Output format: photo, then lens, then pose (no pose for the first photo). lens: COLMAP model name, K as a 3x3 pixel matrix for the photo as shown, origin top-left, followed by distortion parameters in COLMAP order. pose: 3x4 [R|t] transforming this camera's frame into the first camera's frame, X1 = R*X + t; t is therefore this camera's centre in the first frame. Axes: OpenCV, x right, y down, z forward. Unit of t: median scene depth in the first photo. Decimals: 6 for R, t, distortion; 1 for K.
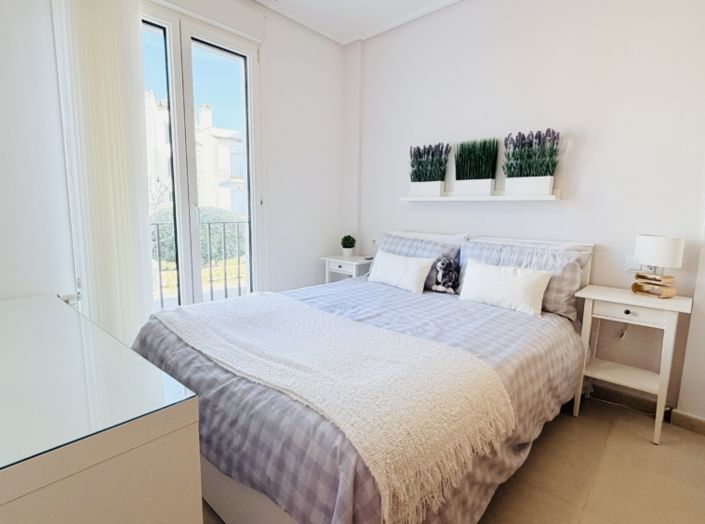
lens RADIAL K [[371.6, 0, 350.9], [0, 371.6, 263.1], [0, 0, 1]] dist [-0.000539, -0.000124]
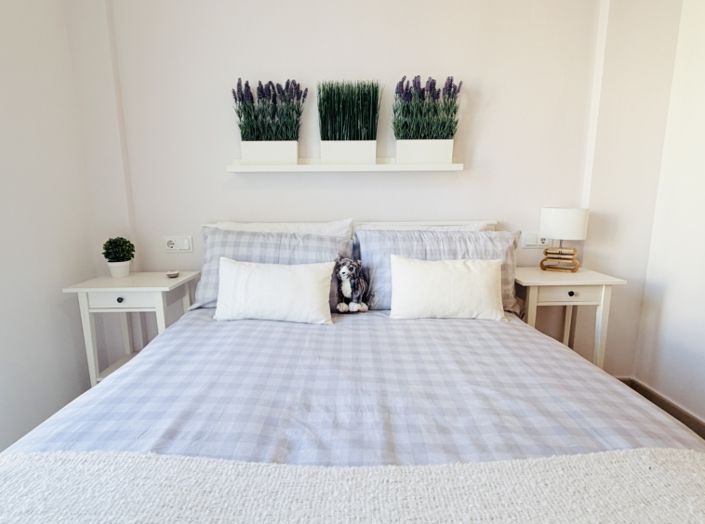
lens RADIAL K [[371.6, 0, 350.9], [0, 371.6, 263.1], [0, 0, 1]] dist [-0.000539, -0.000124]
pose [[0.724612, -0.140728, 0.674635, -0.209040], [0.117842, 0.989813, 0.079902, -0.067357], [-0.679007, 0.021603, 0.733814, 0.621284]]
